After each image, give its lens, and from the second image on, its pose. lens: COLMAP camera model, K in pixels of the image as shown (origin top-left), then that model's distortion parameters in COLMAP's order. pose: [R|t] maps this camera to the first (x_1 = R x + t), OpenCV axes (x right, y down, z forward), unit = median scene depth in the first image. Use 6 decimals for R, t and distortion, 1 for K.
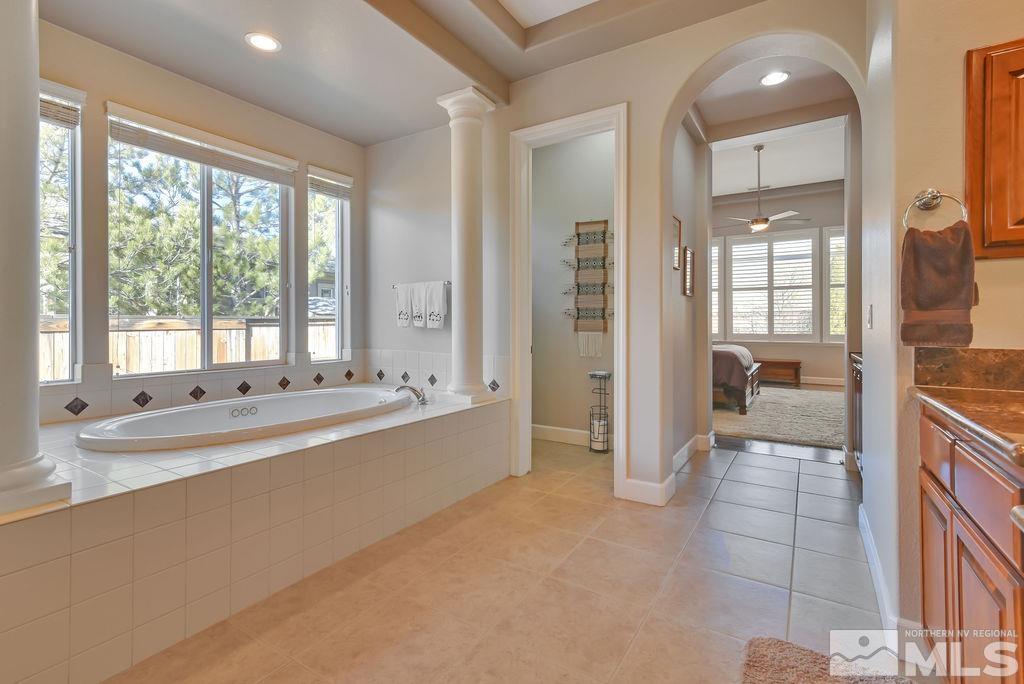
lens RADIAL K [[477.2, 0, 500.6], [0, 477.2, 325.7], [0, 0, 1]] dist [0.001507, -0.000074]
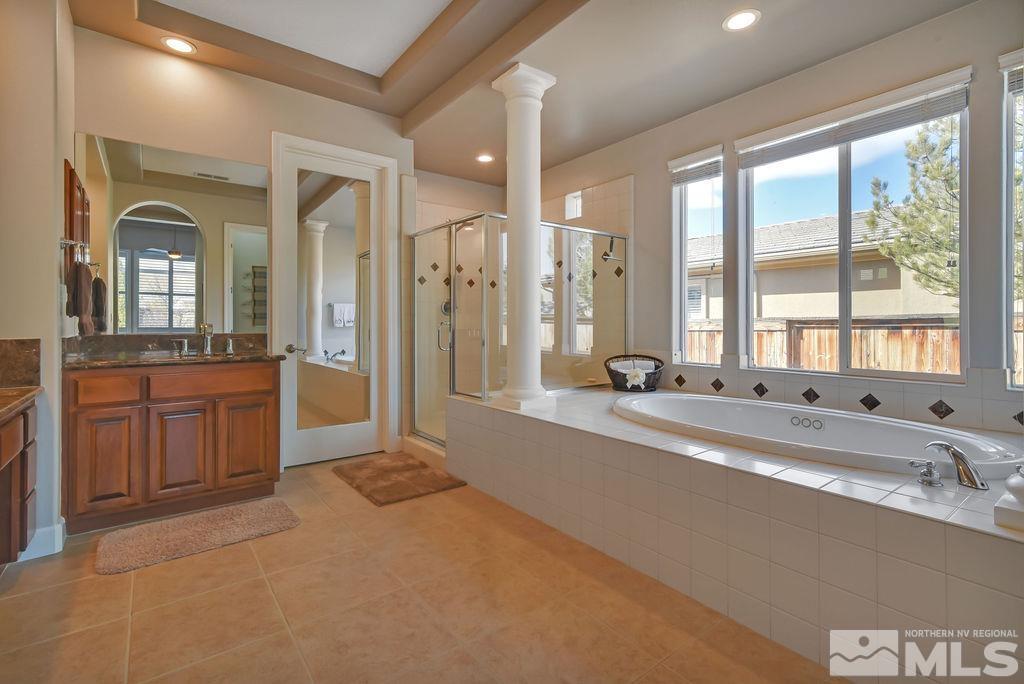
lens RADIAL K [[477.2, 0, 514.8], [0, 477.2, 323.8], [0, 0, 1]] dist [0.001507, -0.000074]
pose [[-0.346825, -0.002772, -0.937926, 0.567843], [-0.001612, 0.999996, -0.002359, 0.003182], [0.937928, 0.000694, -0.346828, 0.972994]]
